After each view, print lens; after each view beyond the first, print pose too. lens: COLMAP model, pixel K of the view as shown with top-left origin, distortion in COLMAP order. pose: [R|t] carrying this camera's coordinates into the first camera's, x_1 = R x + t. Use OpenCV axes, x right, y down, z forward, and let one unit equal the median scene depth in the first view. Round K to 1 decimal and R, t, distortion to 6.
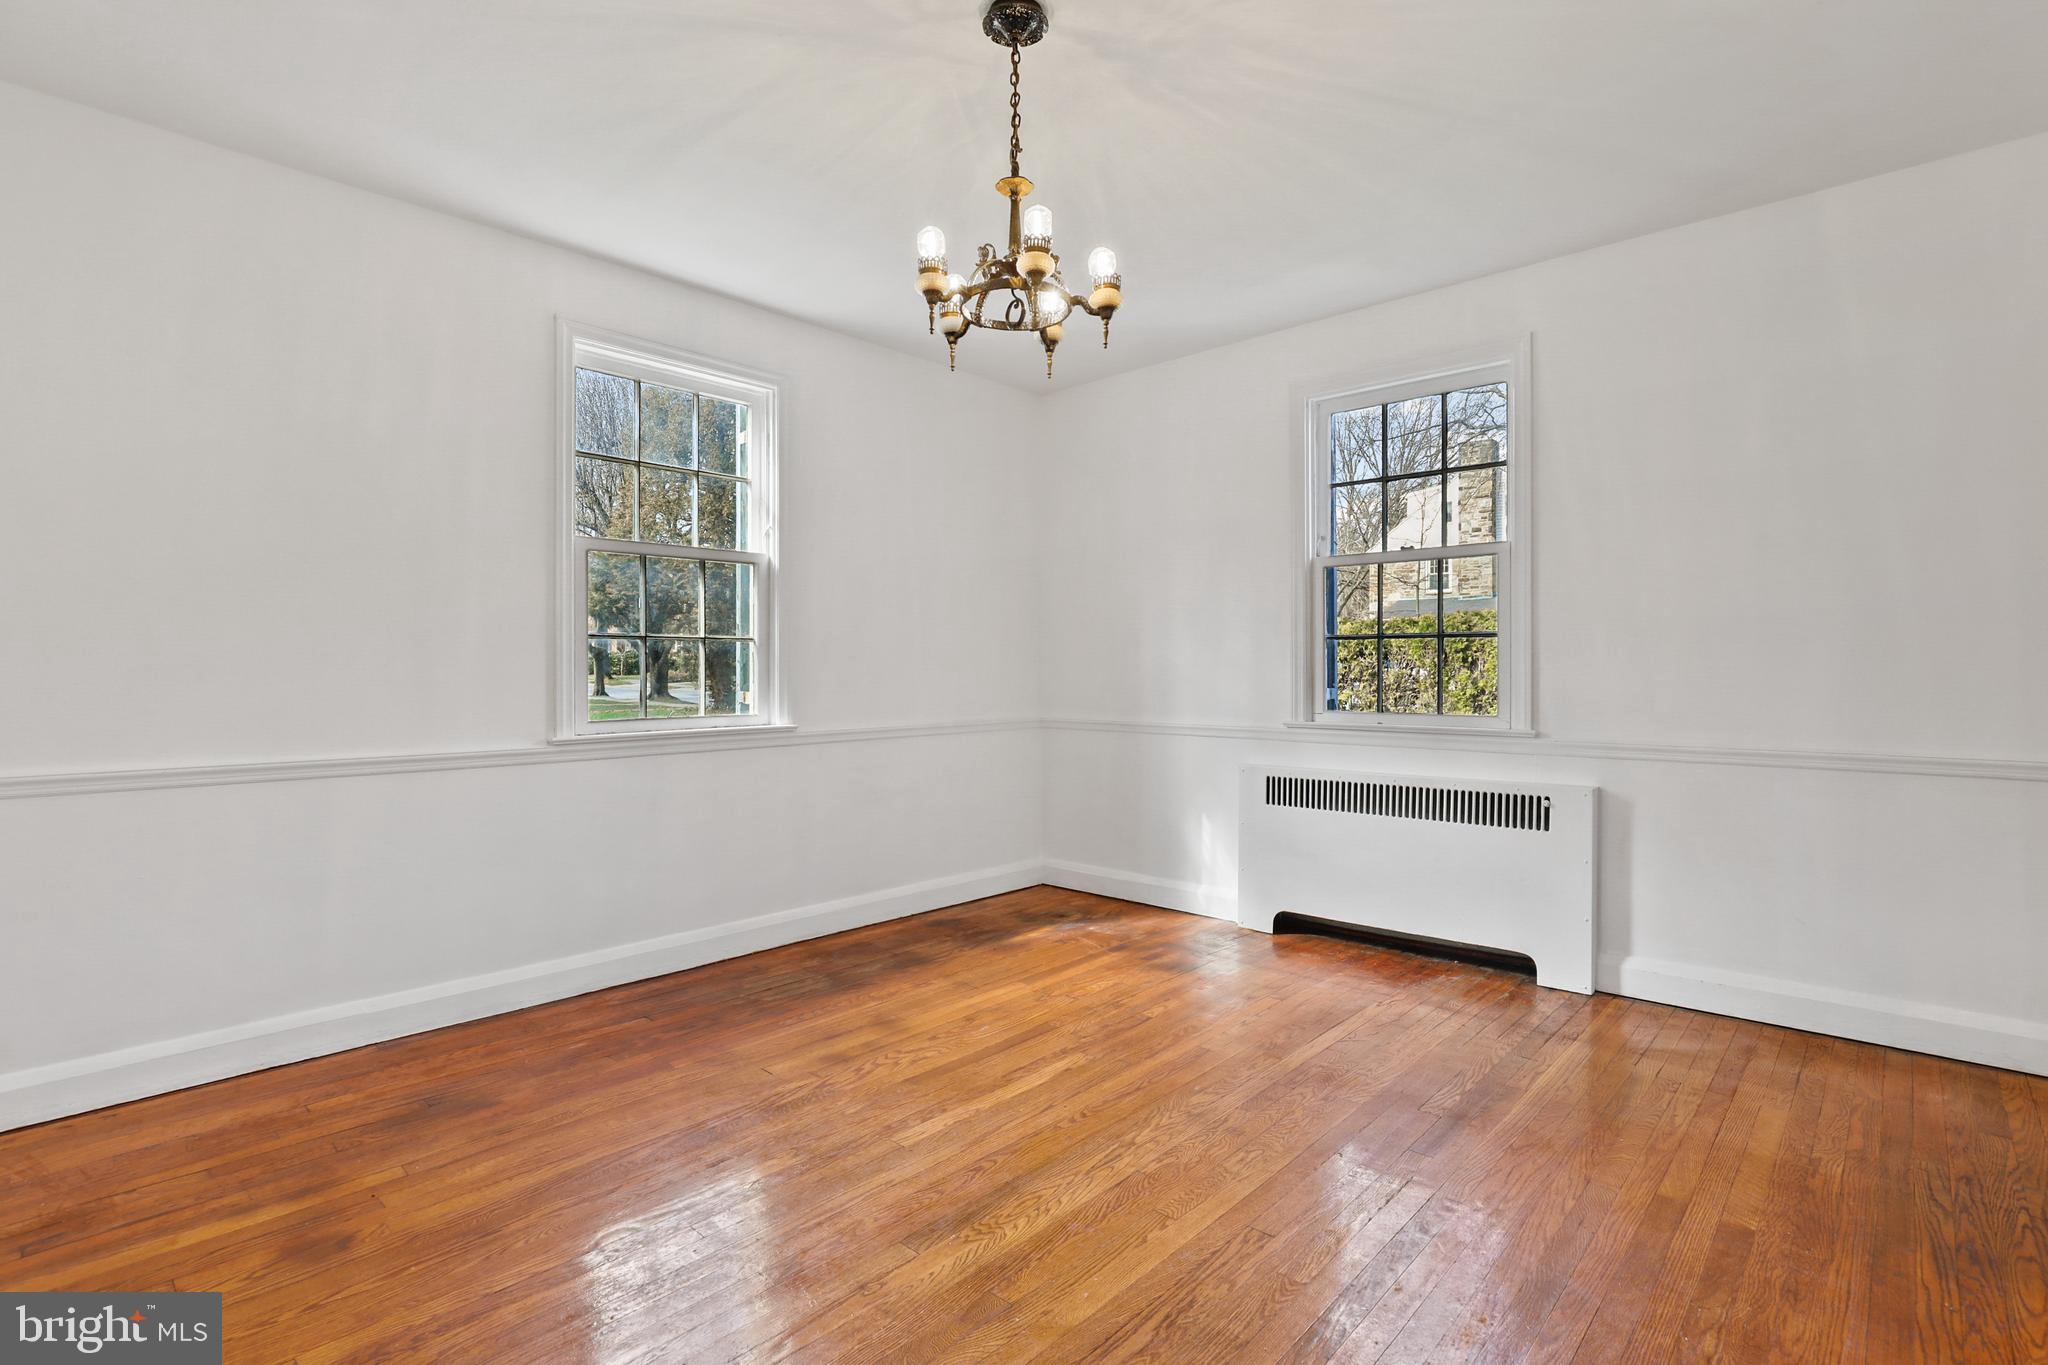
lens RADIAL K [[942.9, 0, 1041.1], [0, 942.9, 693.6], [0, 0, 1]] dist [-0.004824, 0.003090]
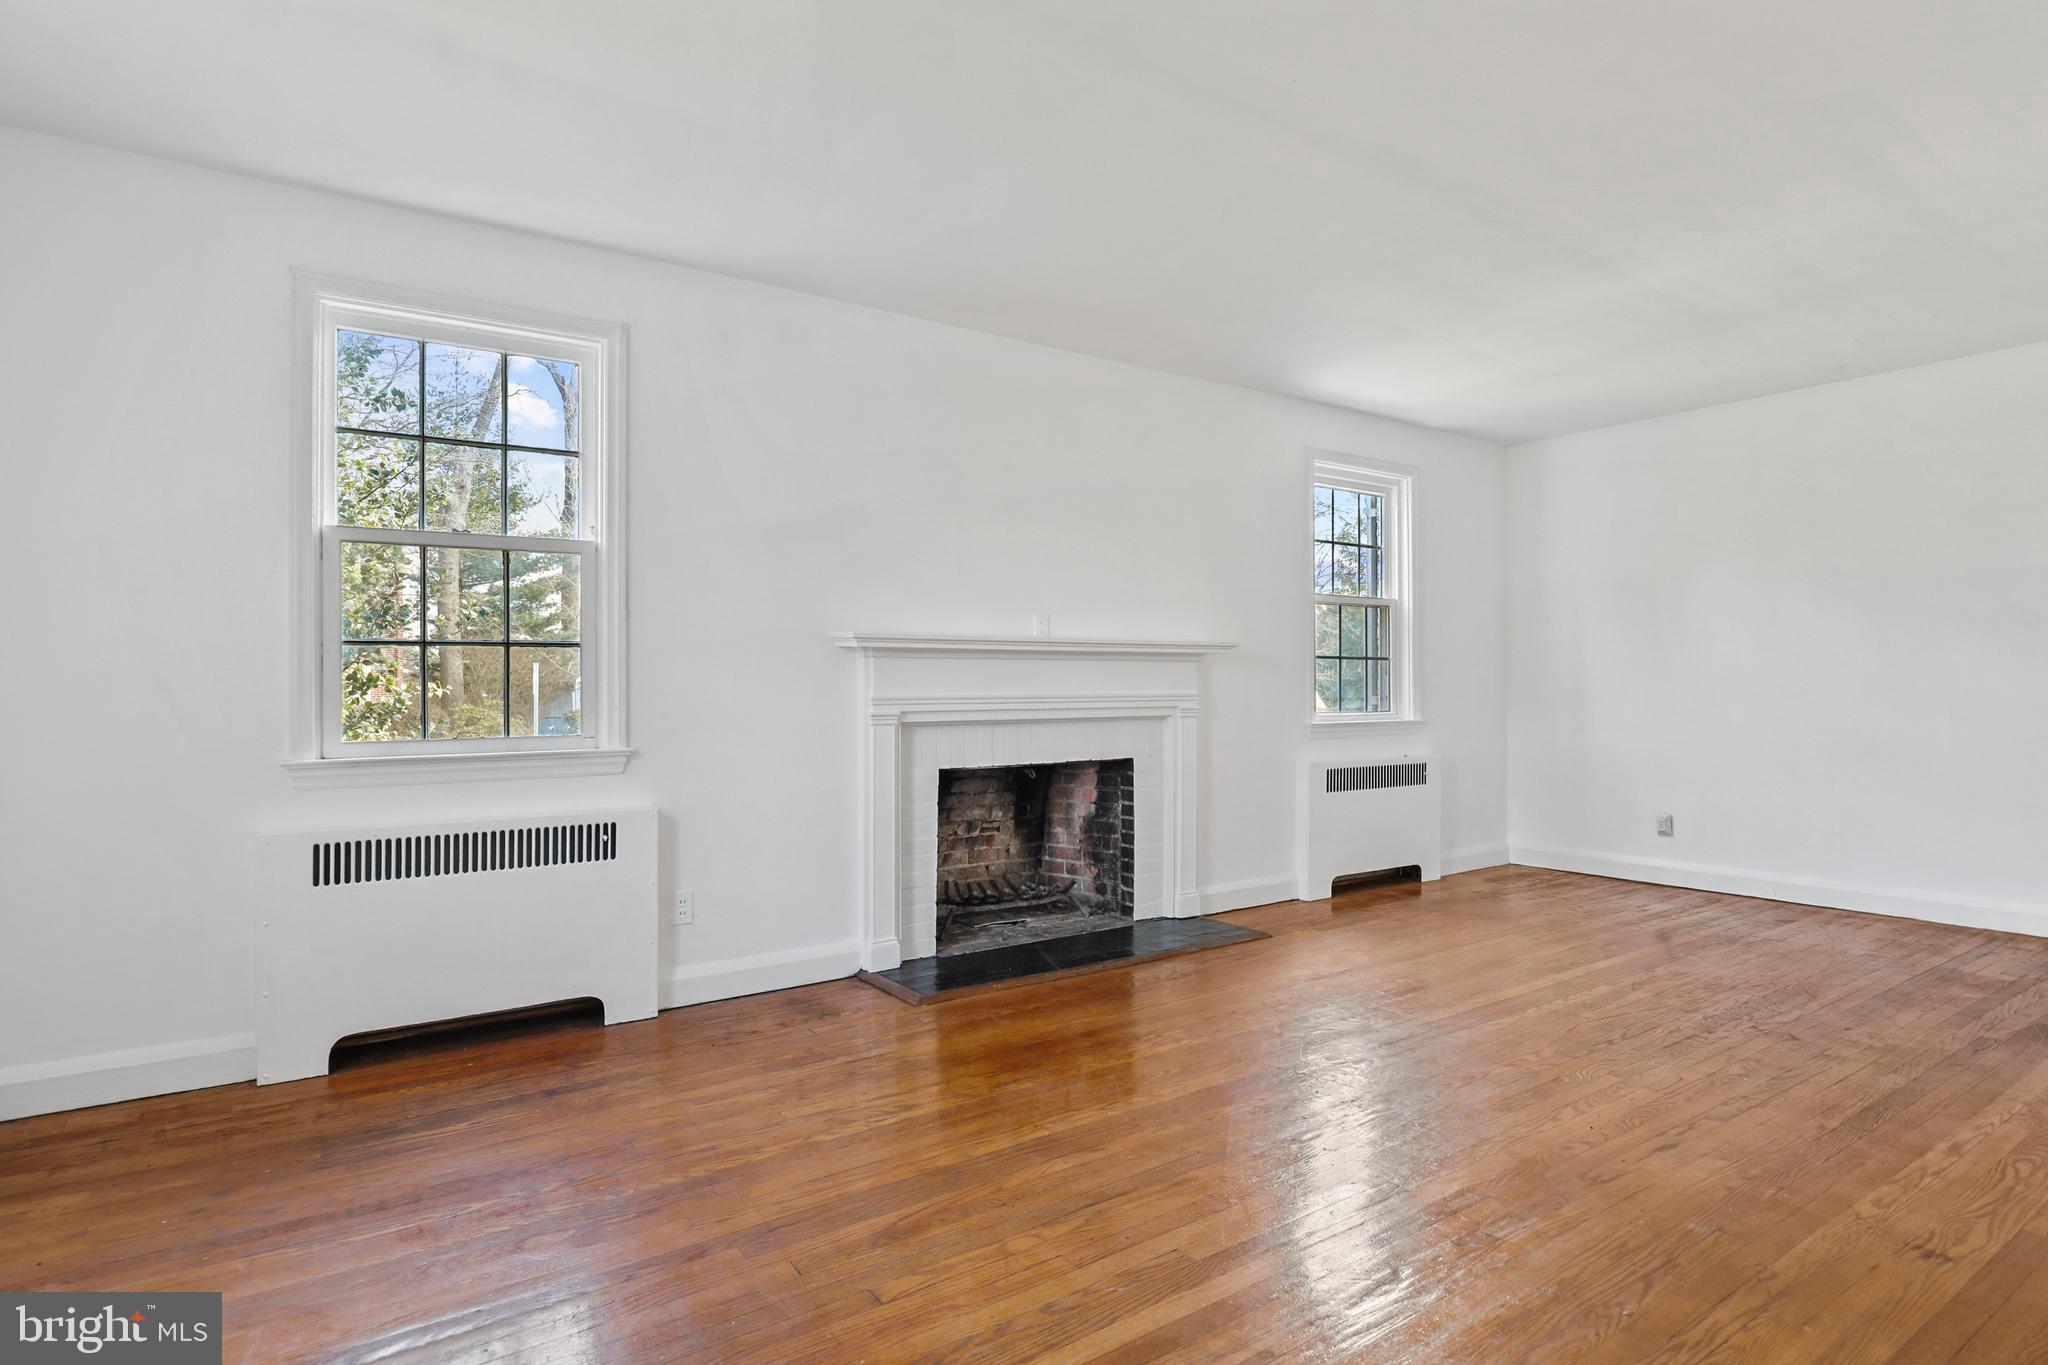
lens RADIAL K [[963.8, 0, 1097.8], [0, 963.8, 675.4], [0, 0, 1]] dist [-0.003152, 0.000360]
pose [[0.215454, 0.028844, 0.976088, -0.321310], [0.017524, 0.999289, -0.033398, 0.000946], [-0.976357, 0.024300, 0.214795, 0.314788]]
